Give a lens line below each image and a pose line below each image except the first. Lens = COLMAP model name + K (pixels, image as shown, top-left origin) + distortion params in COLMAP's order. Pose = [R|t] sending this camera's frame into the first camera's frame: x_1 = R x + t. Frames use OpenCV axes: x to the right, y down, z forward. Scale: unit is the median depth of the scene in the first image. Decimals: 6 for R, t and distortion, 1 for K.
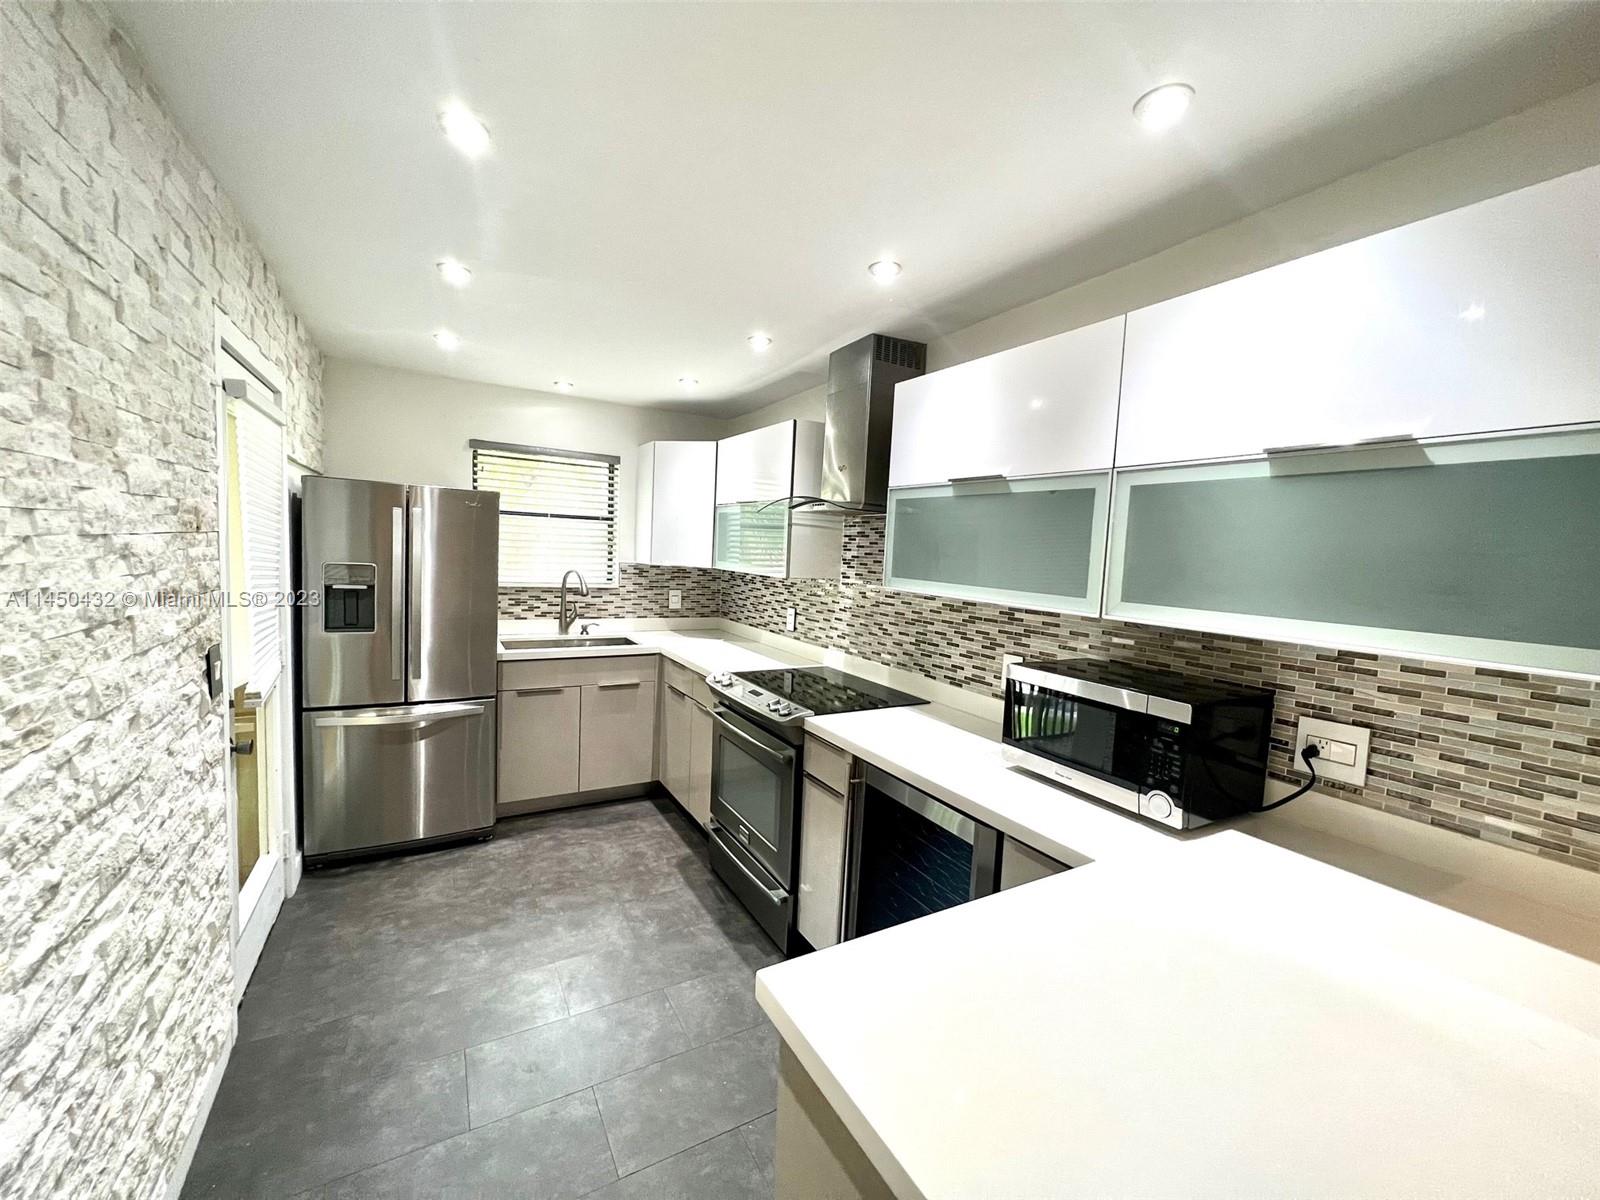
lens RADIAL K [[647.0, 0, 795.4], [0, 647.0, 593.5], [0, 0, 1]] dist [0.002605, 0.000266]
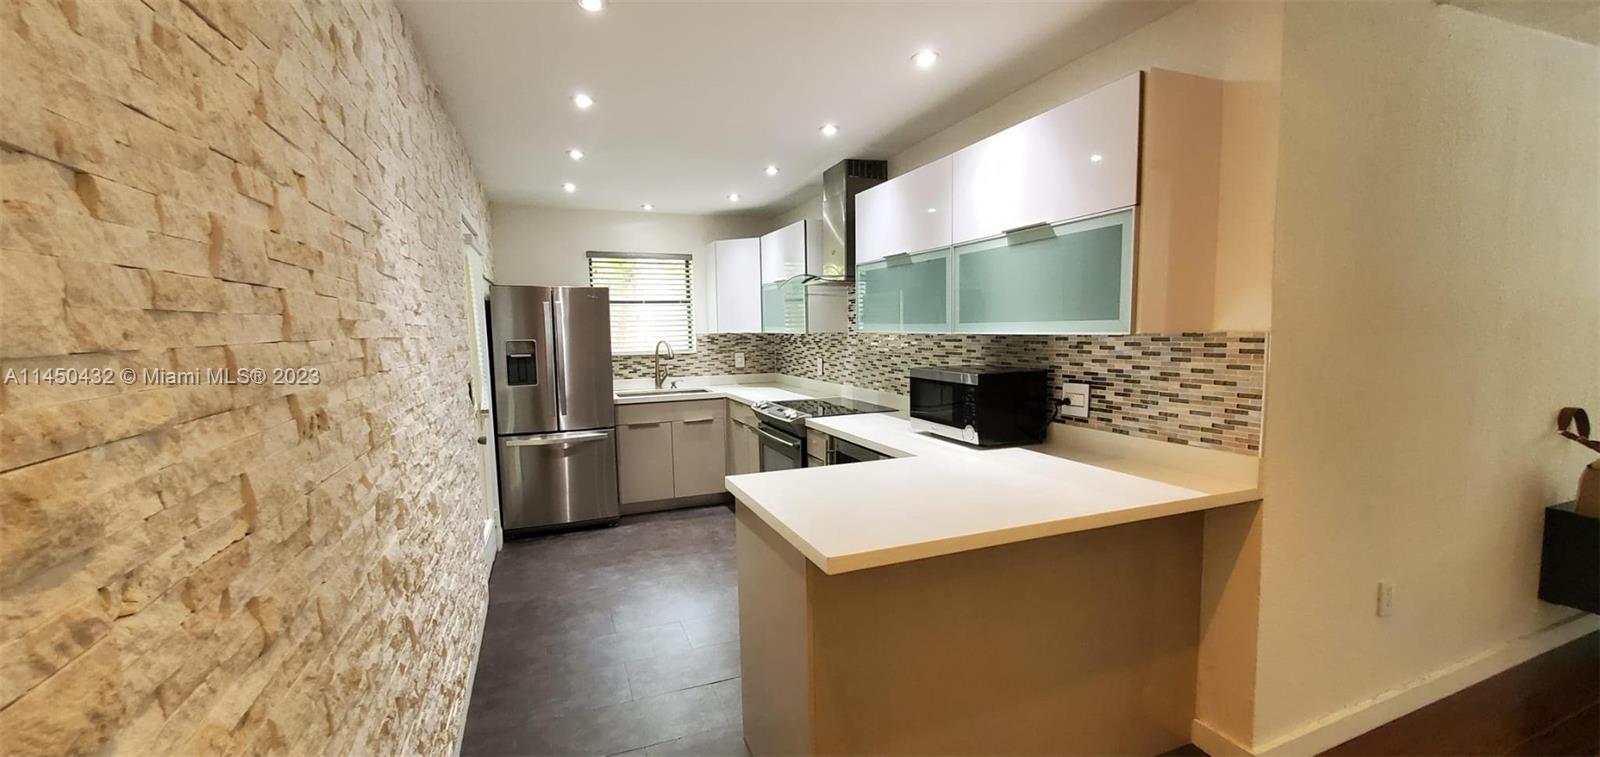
lens RADIAL K [[637.5, 0, 807.0], [0, 637.5, 385.1], [0, 0, 1]] dist [0.002452, 0.000028]
pose [[0.989763, -0.052714, -0.132627, 0.194505], [0.055505, 0.998306, 0.017427, 0.075190], [0.131484, -0.024610, 0.991013, -0.436631]]
